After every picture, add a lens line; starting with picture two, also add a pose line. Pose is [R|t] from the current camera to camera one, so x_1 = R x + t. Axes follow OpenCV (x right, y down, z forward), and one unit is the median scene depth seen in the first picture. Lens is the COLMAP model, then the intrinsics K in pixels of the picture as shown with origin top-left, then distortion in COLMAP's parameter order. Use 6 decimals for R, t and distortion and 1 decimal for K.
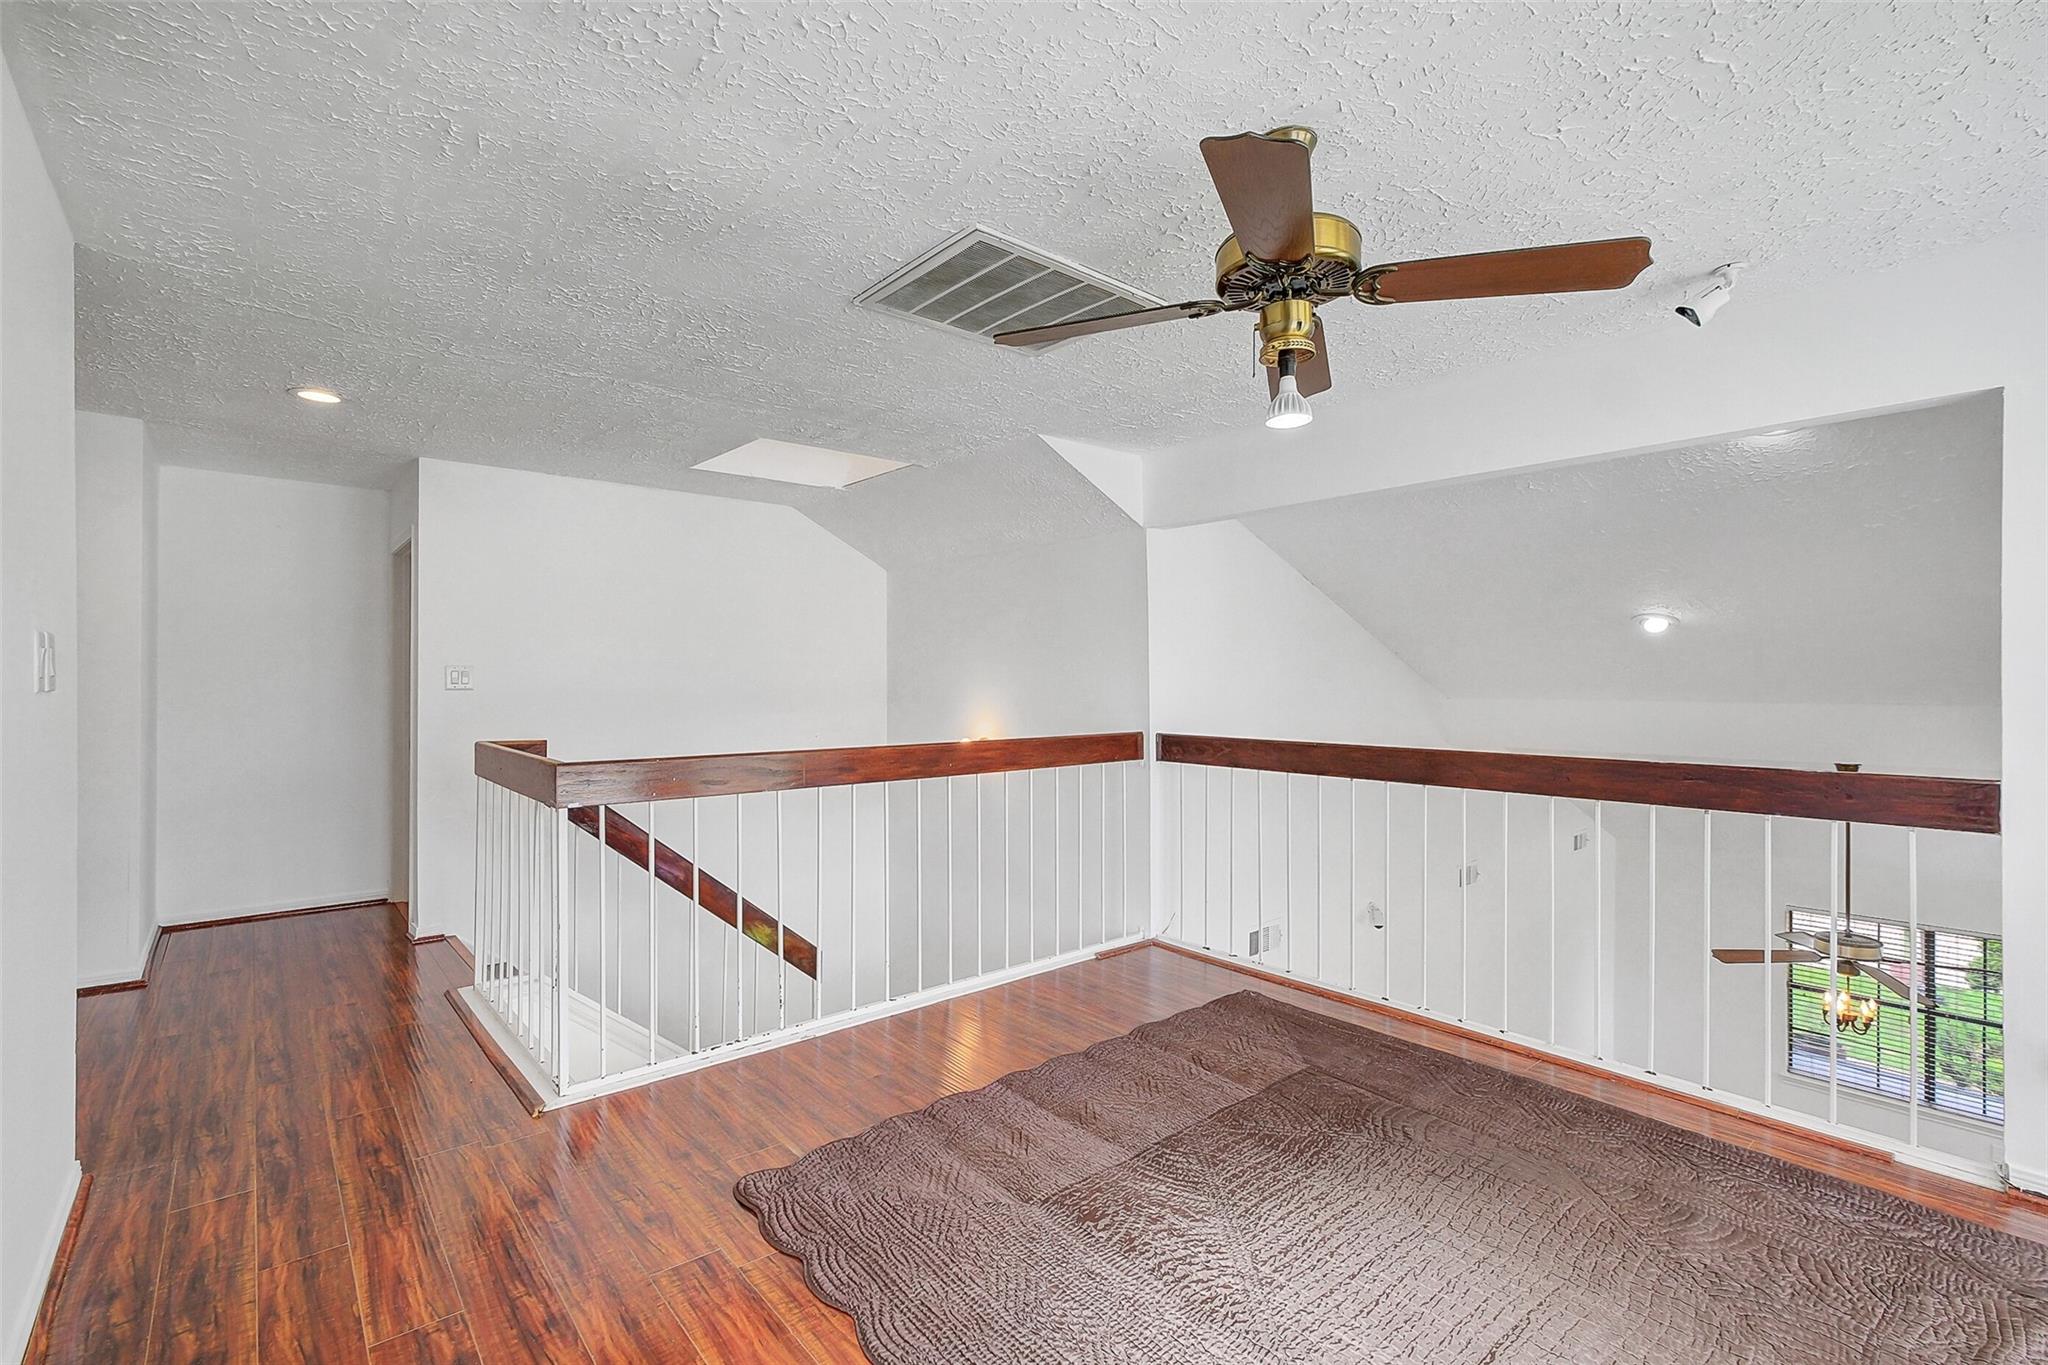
lens RADIAL K [[912.4, 0, 1031.0], [0, 912.4, 674.1], [0, 0, 1]] dist [0.002477, 0.000204]
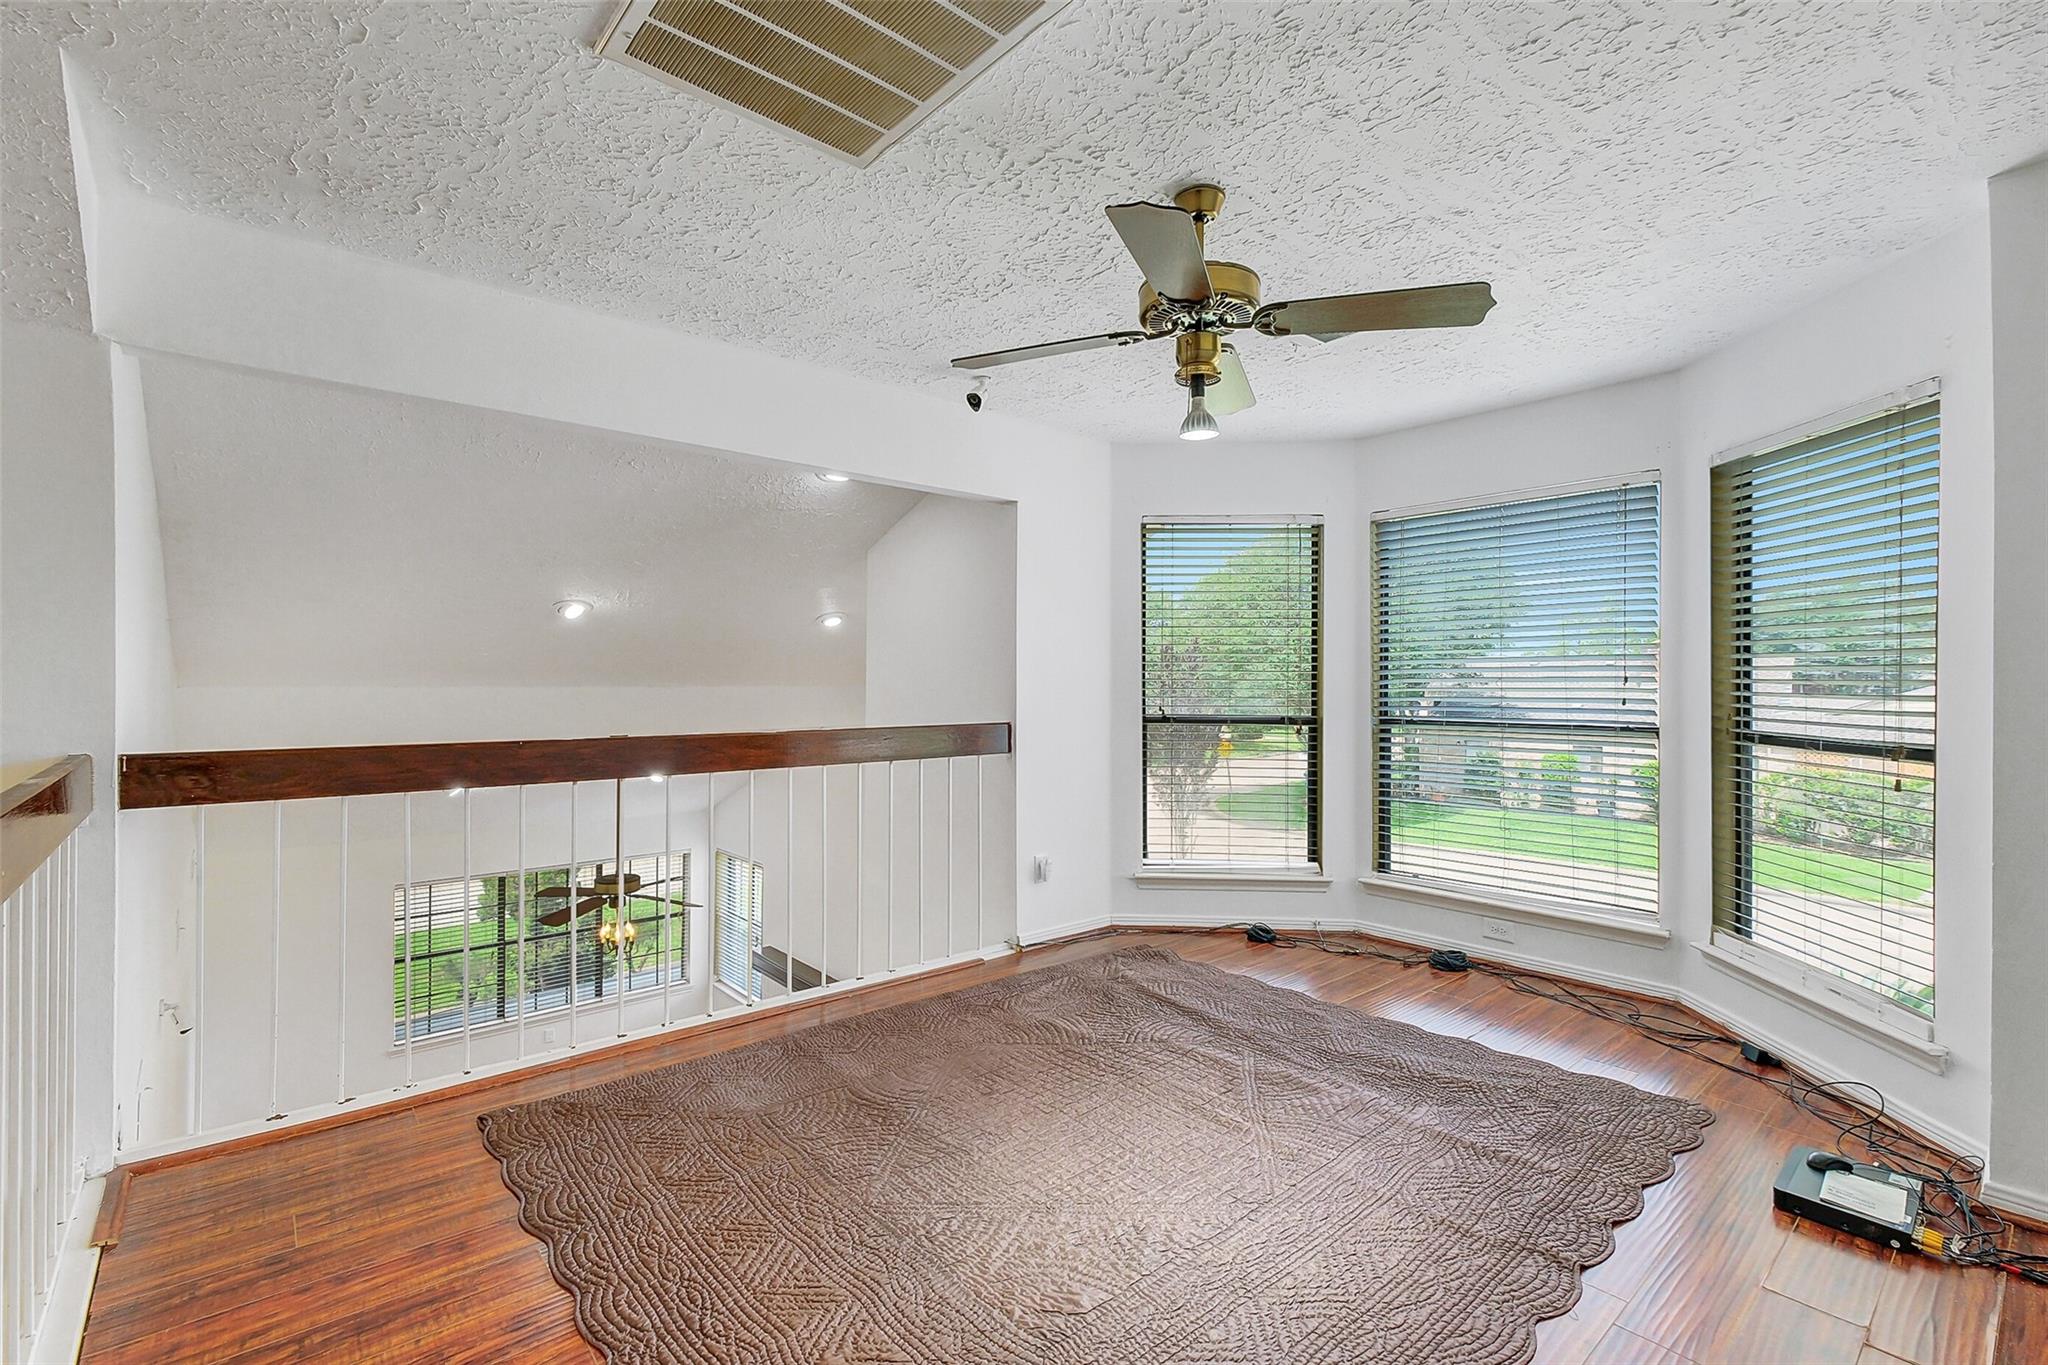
lens RADIAL K [[912.4, 0, 1031.0], [0, 912.4, 674.1], [0, 0, 1]] dist [0.002477, 0.000204]
pose [[-0.009539, 0.007416, 0.999927, -0.524681], [-0.016354, 0.999838, -0.007571, 0.024228], [-0.999821, -0.016425, -0.009416, 0.720559]]
